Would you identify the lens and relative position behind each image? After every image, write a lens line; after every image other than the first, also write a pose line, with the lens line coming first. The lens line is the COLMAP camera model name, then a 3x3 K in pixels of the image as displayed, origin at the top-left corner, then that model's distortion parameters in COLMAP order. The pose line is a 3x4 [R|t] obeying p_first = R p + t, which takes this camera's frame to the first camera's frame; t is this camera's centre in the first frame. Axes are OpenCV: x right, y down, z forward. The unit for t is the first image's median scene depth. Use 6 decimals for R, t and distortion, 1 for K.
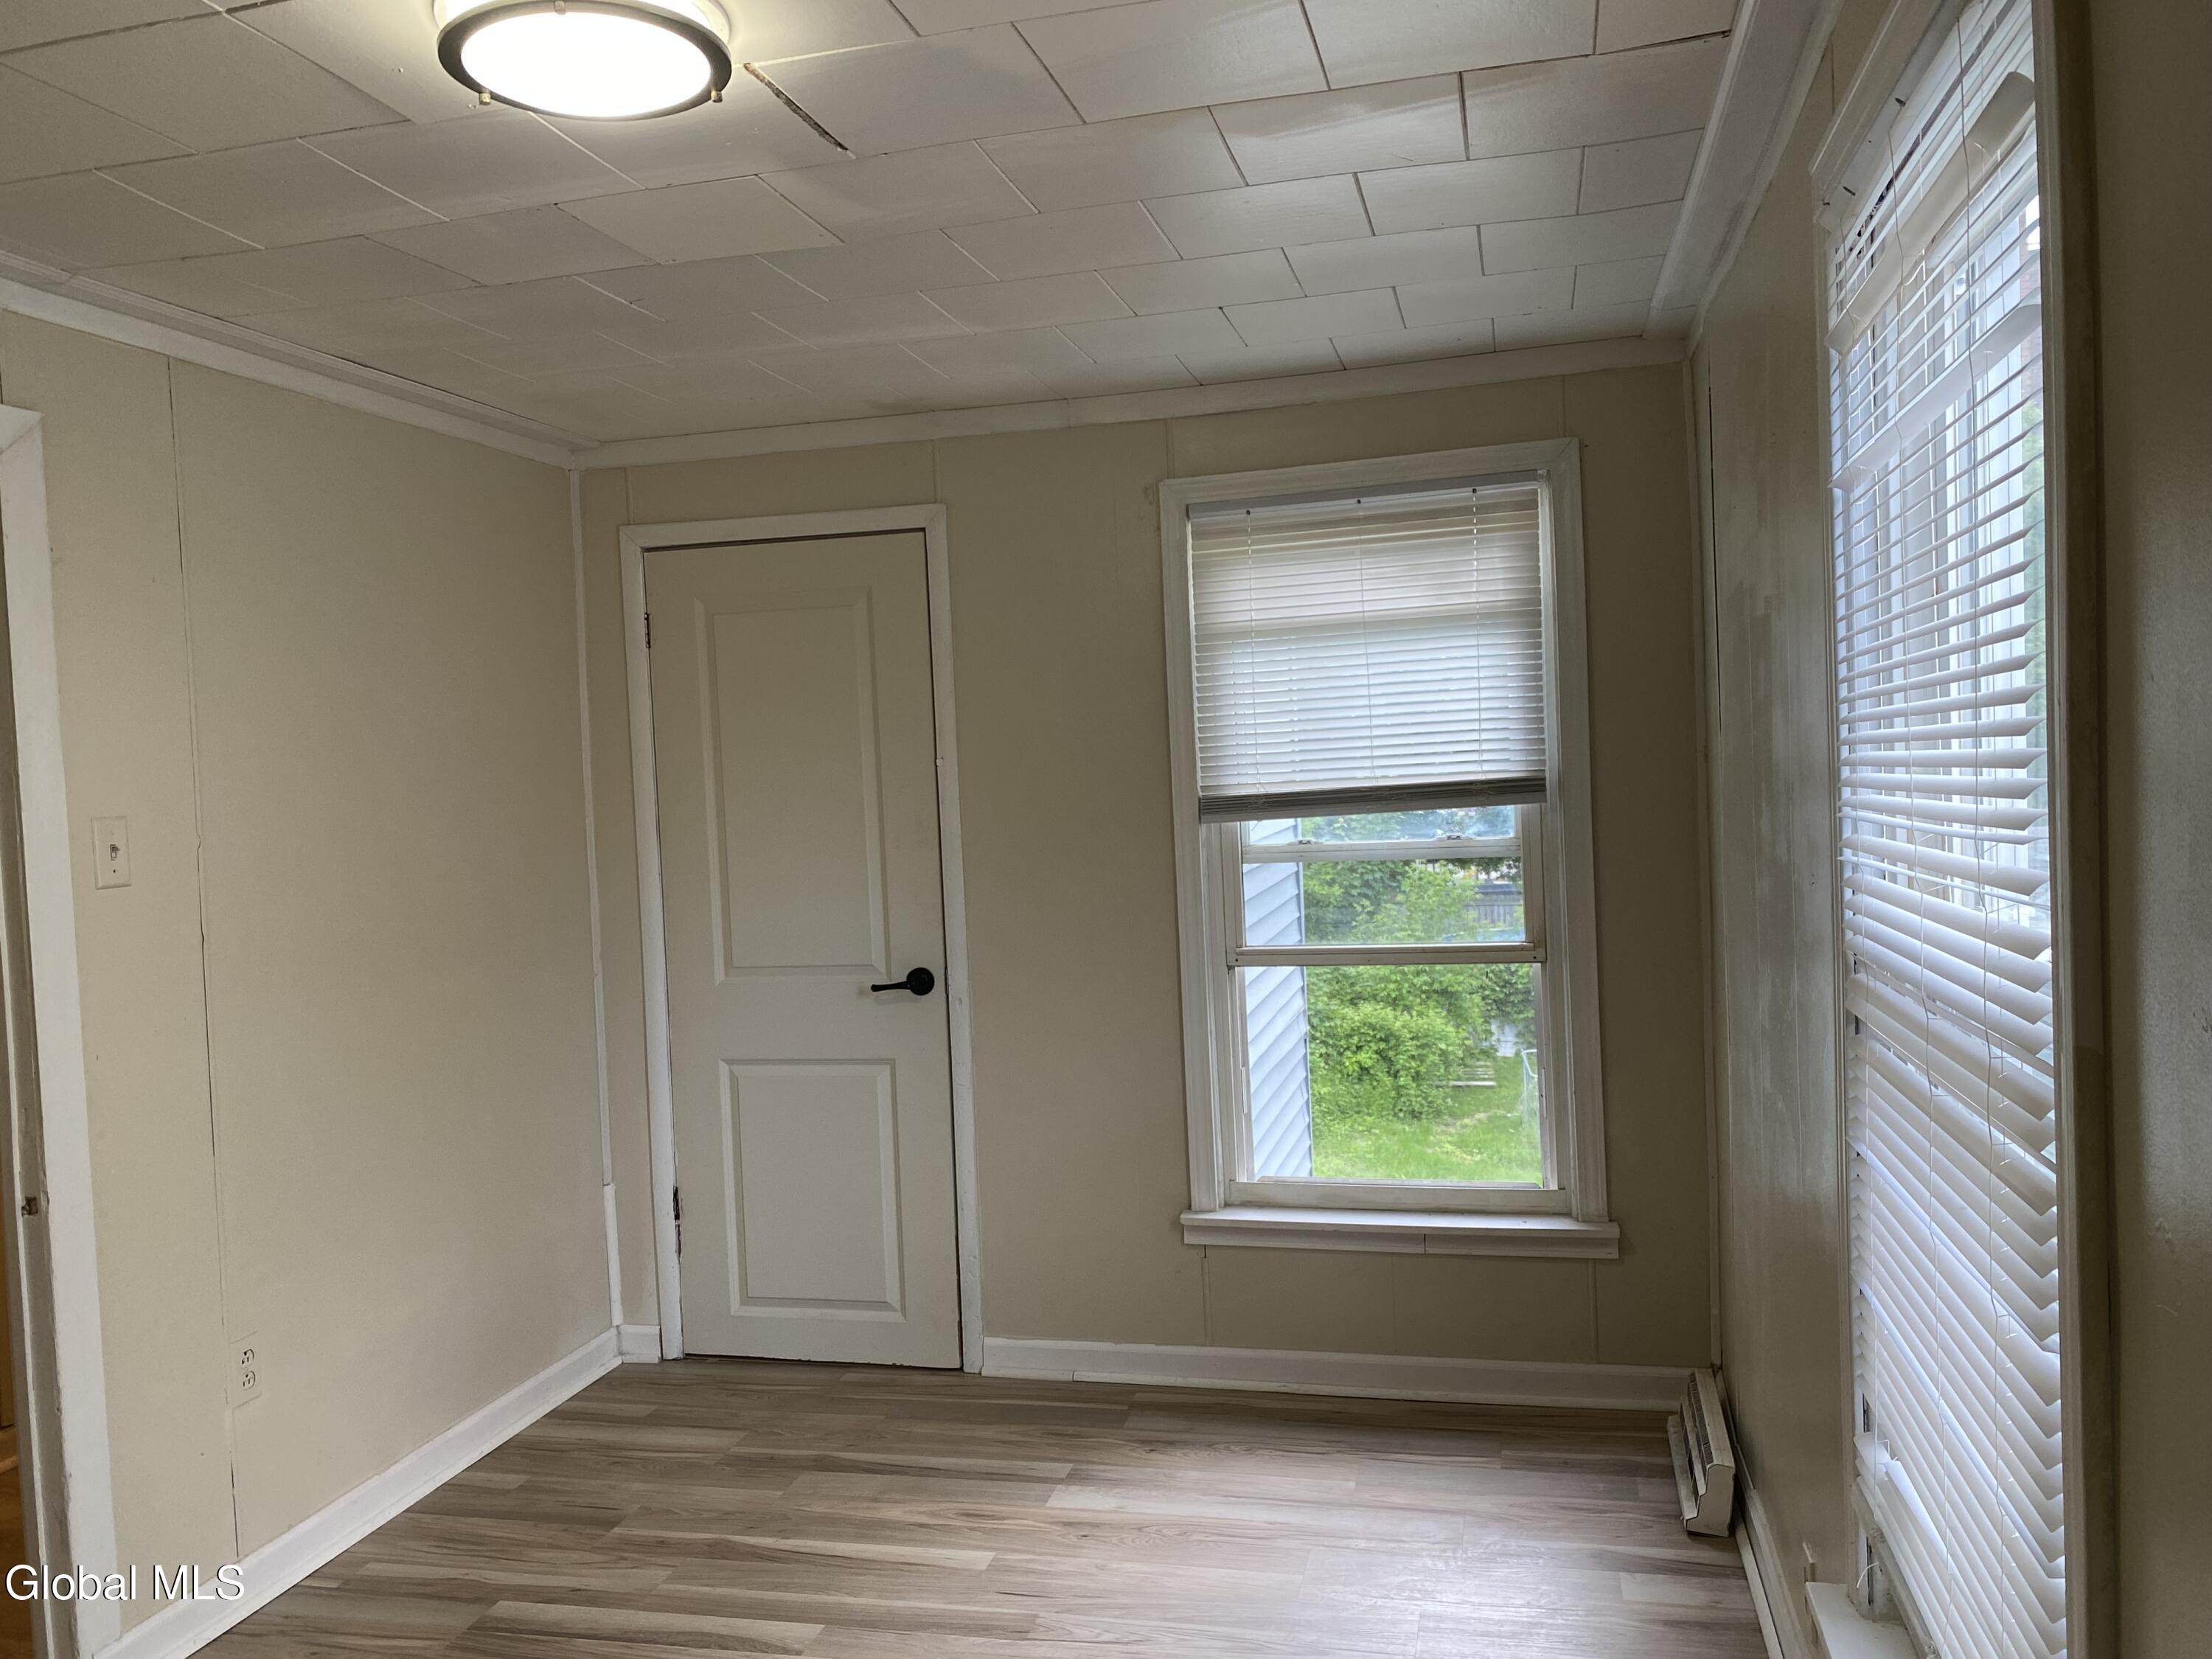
lens RADIAL K [[1685.0, 0, 1084.7], [0, 1685.0, 829.0], [0, 0, 1]] dist [0.023249, -0.028756]
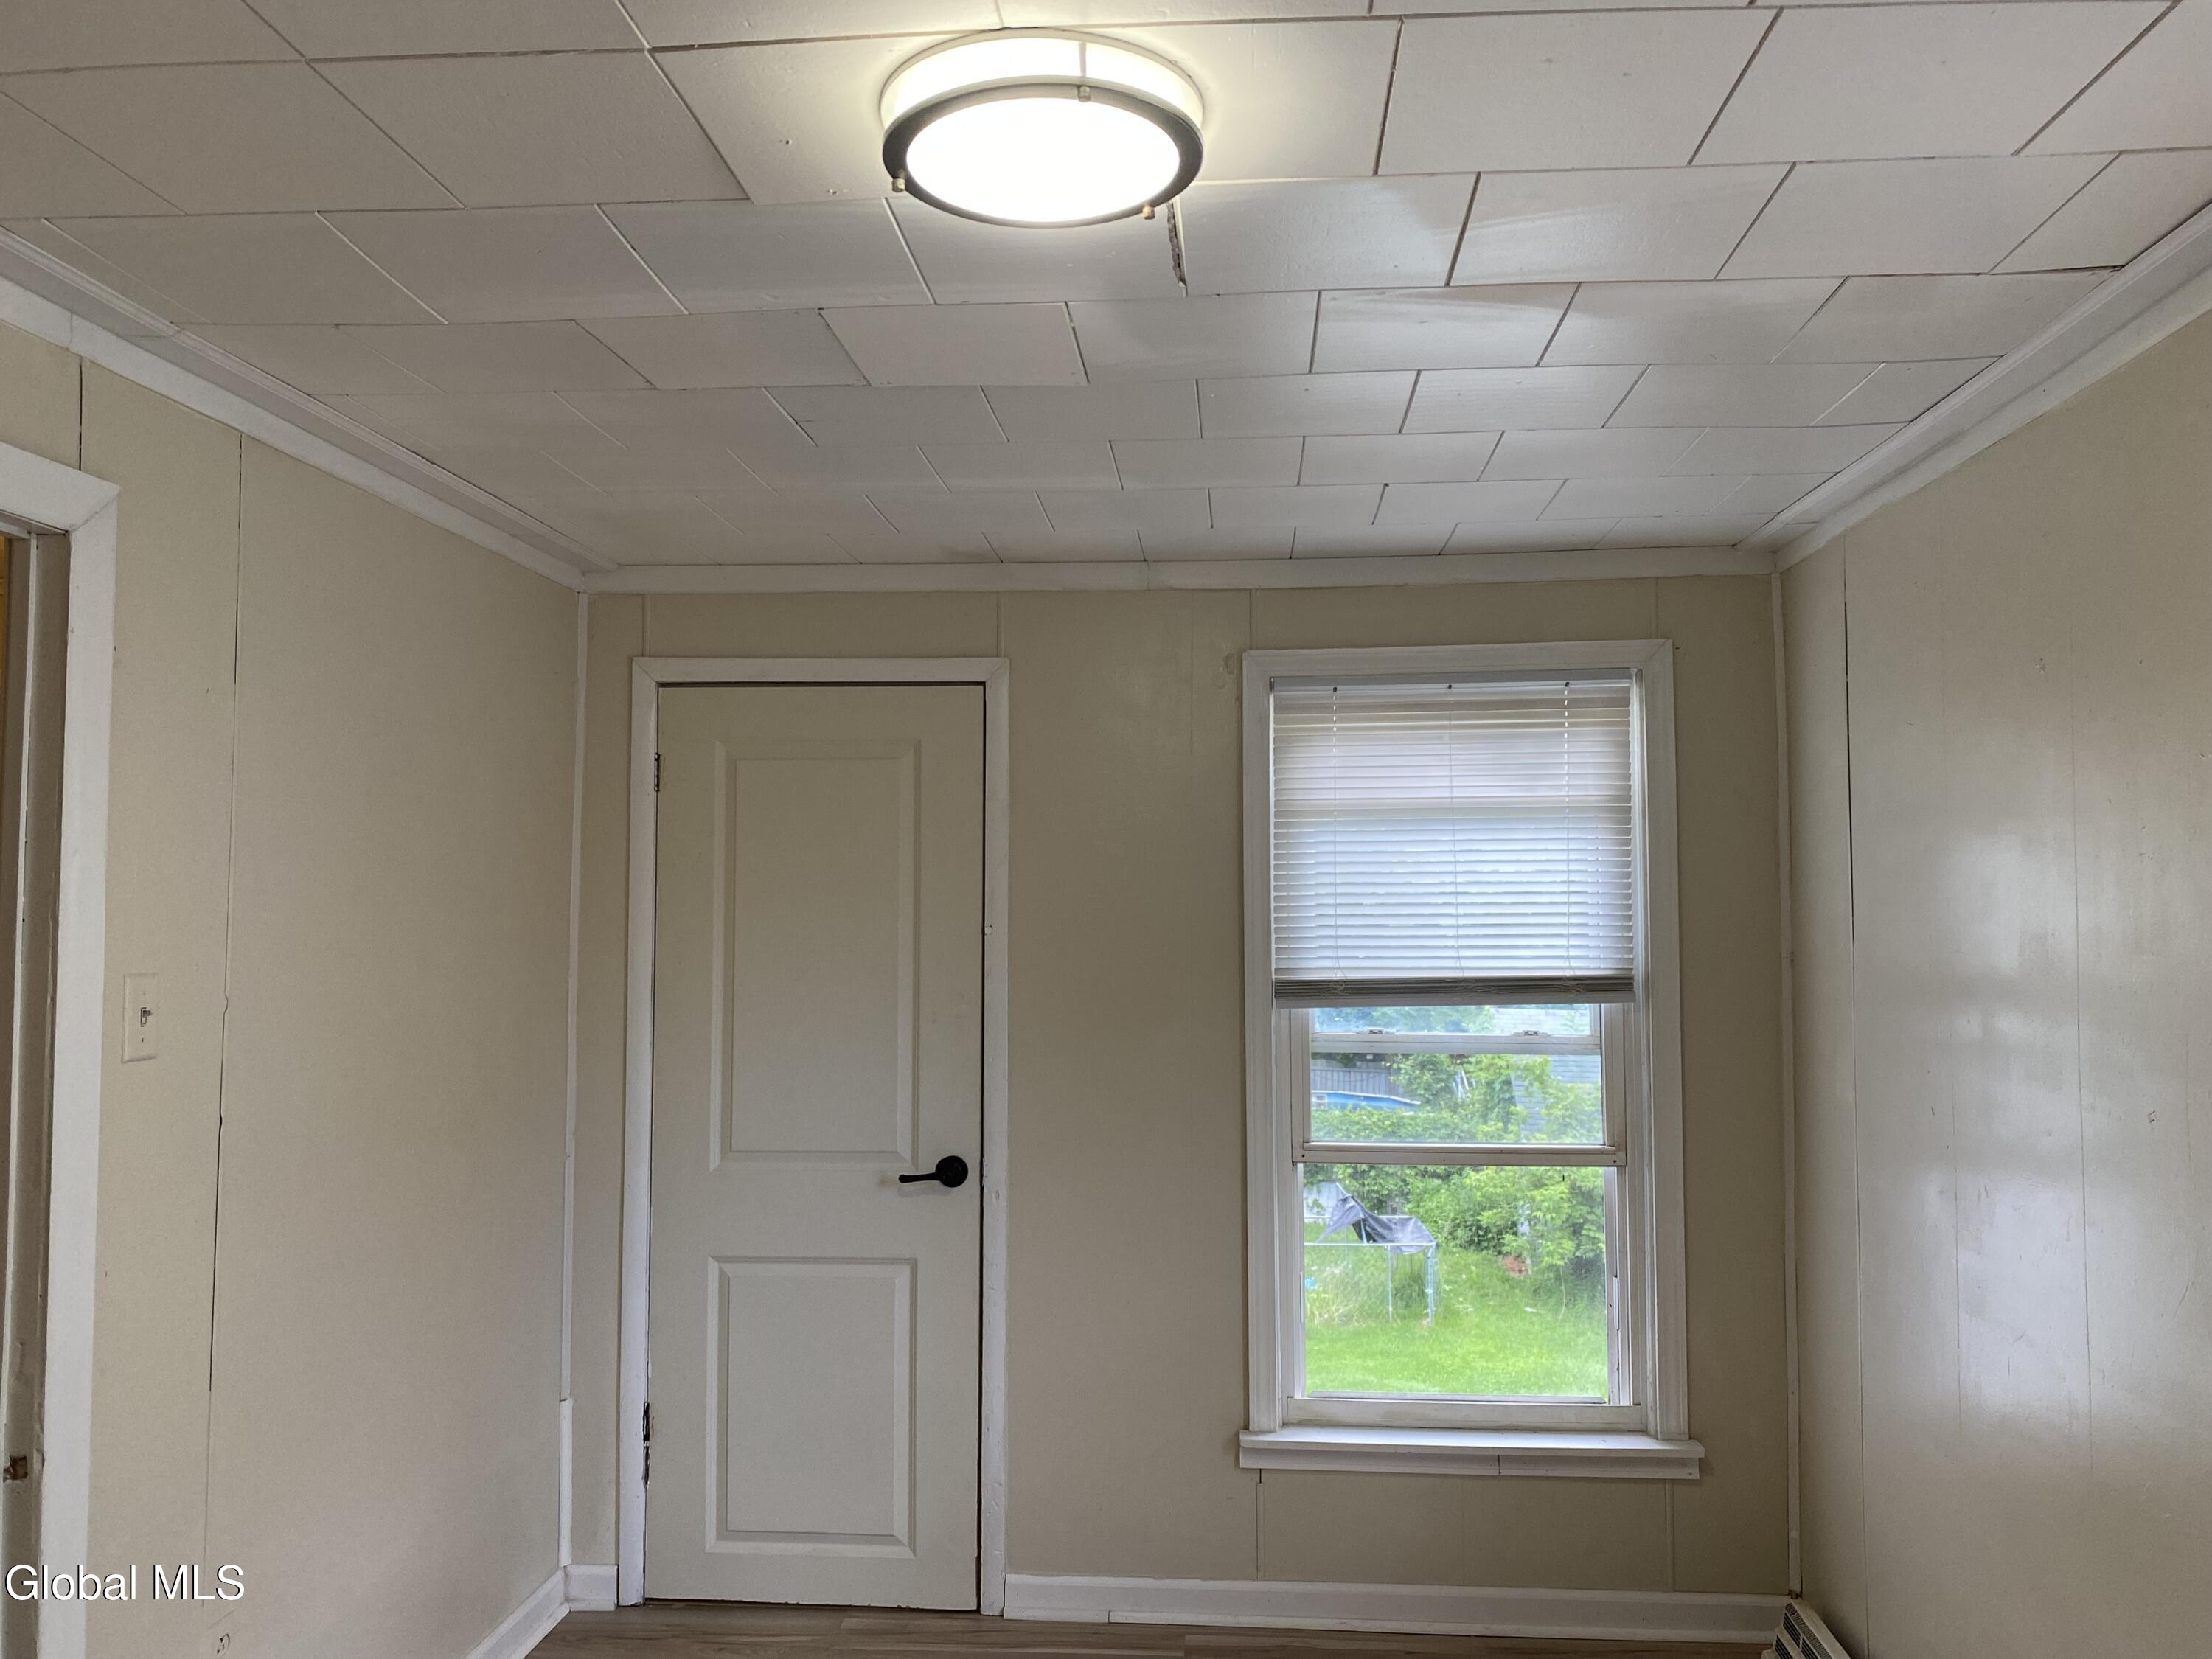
lens RADIAL K [[1685.0, 0, 1109.9], [0, 1685.0, 835.0], [0, 0, 1]] dist [0.023249, -0.028756]
pose [[0.983425, 0.051027, 0.173987, -0.191246], [-0.035792, 0.995334, -0.089603, -0.012770], [-0.177748, 0.081891, 0.980663, 0.078129]]
